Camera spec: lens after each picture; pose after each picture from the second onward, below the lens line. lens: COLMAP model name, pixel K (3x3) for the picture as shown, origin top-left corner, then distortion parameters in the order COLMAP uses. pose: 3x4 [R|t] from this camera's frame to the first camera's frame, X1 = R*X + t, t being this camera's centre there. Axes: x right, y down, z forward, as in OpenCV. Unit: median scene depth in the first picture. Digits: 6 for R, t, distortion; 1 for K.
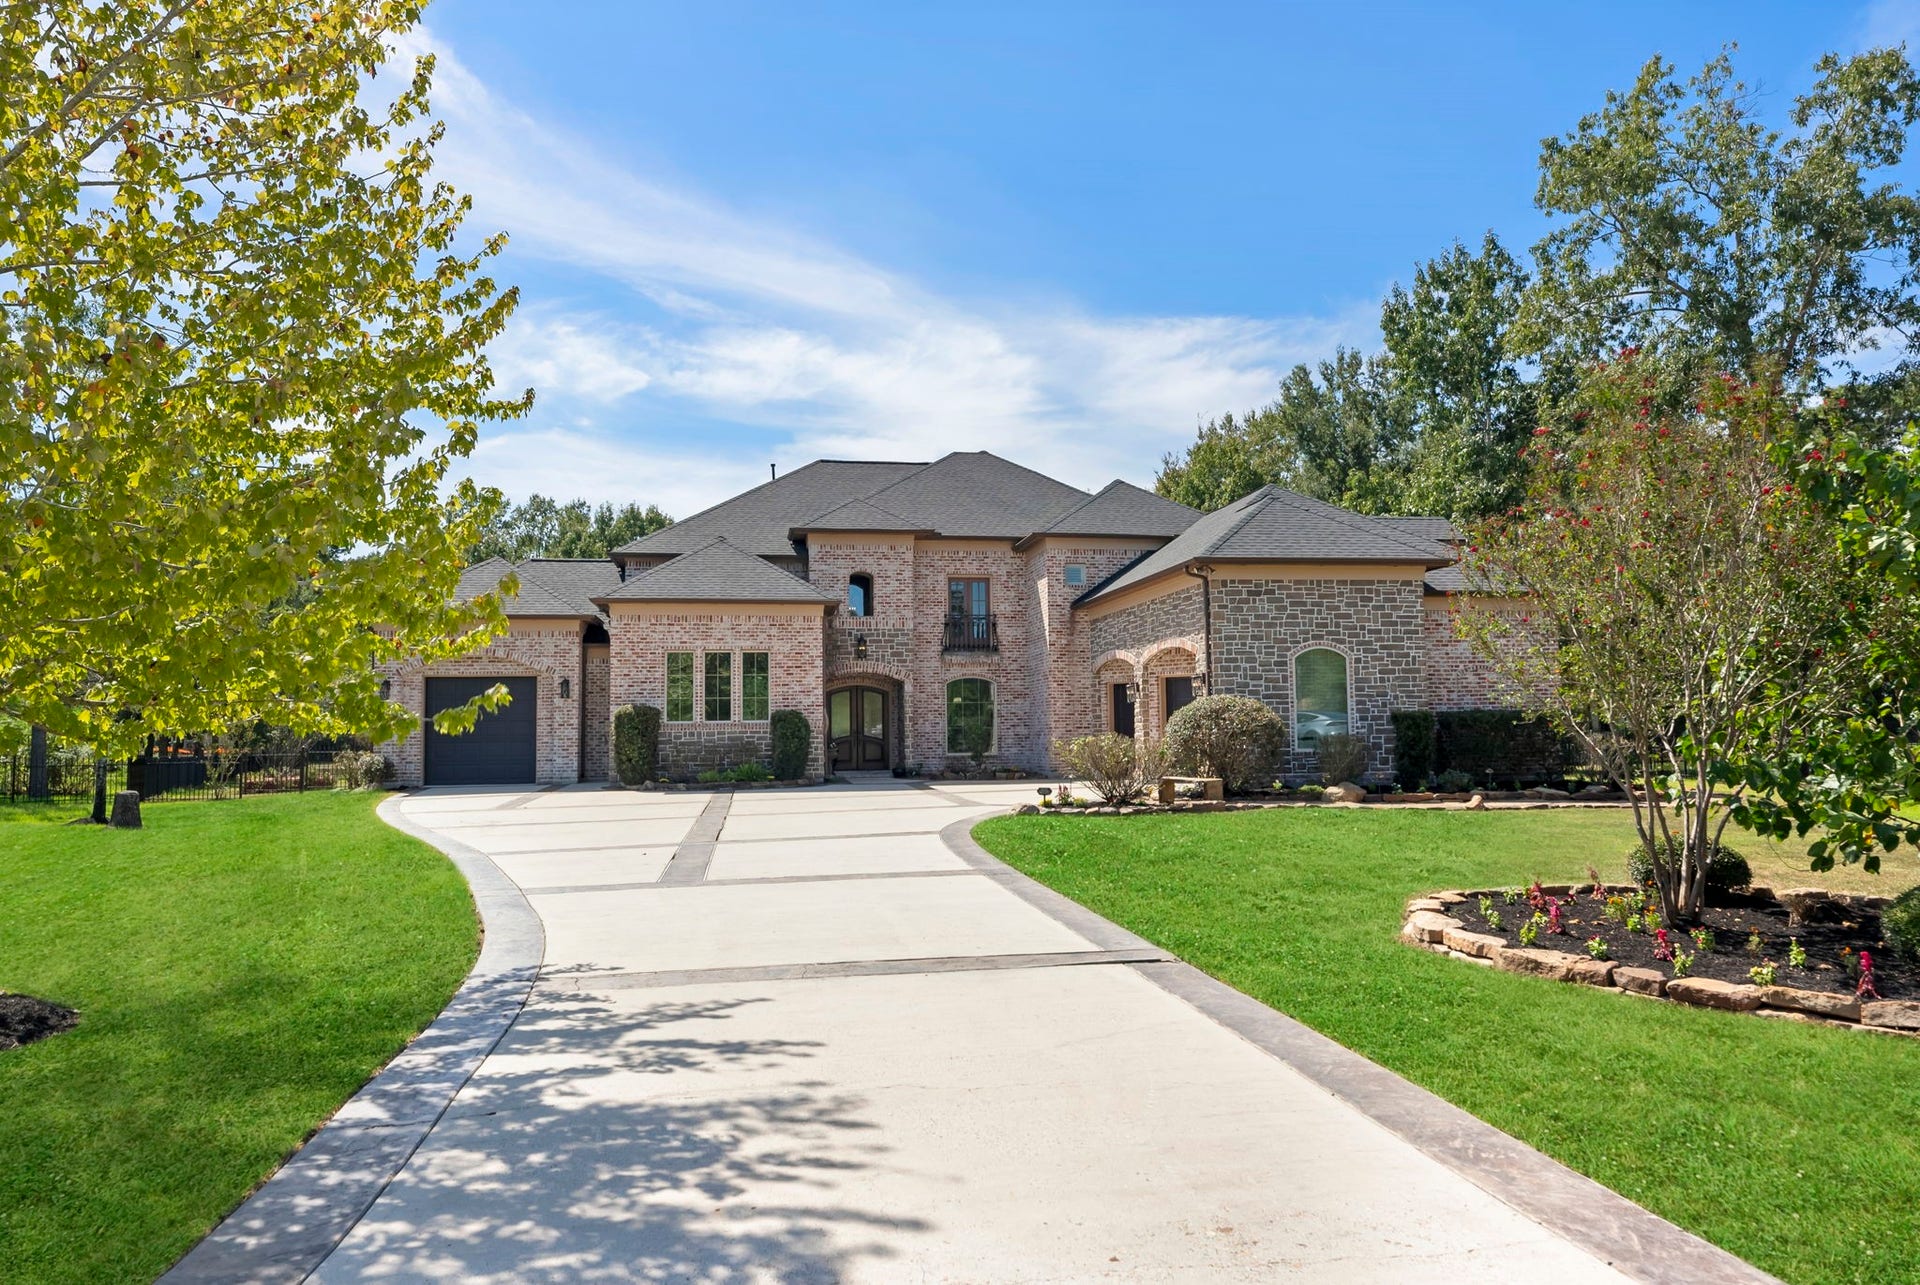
lens RADIAL K [[1285.5, 0, 953.4], [0, 1285.5, 644.3], [0, 0, 1]] dist [-0.028442, 0.007110]
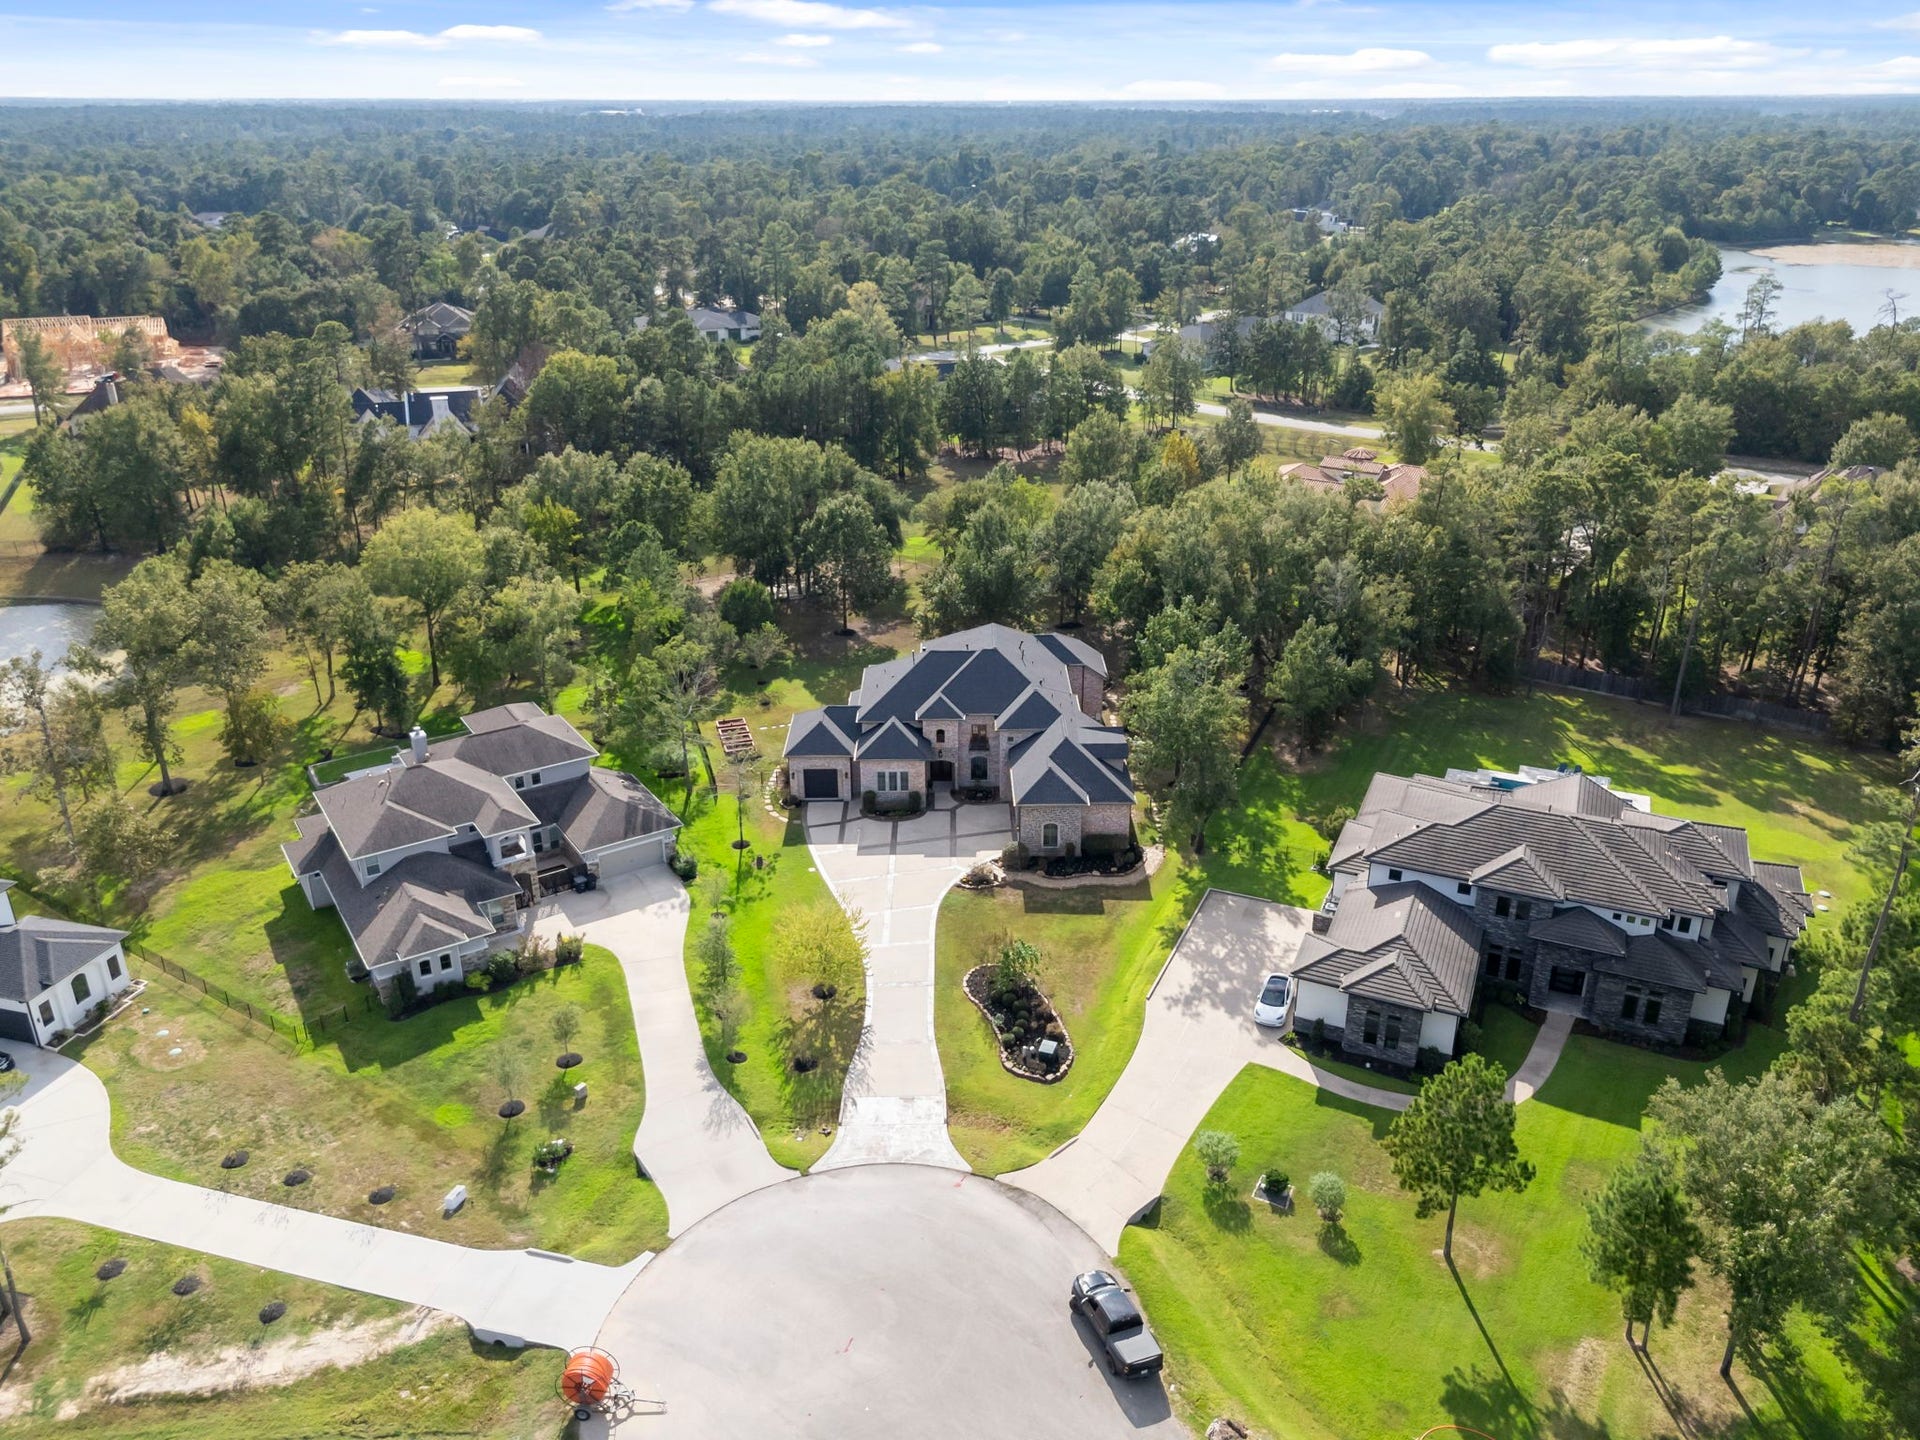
lens RADIAL K [[1407.5, 0, 968.8], [0, 1407.5, 718.2], [0, 0, 1]] dist [0.050666, -0.053302]
pose [[0.989233, 0.063561, -0.131824, 0.437831], [0.005091, 0.885268, 0.465053, -1.660664], [0.146259, -0.460717, 0.875413, -1.897011]]
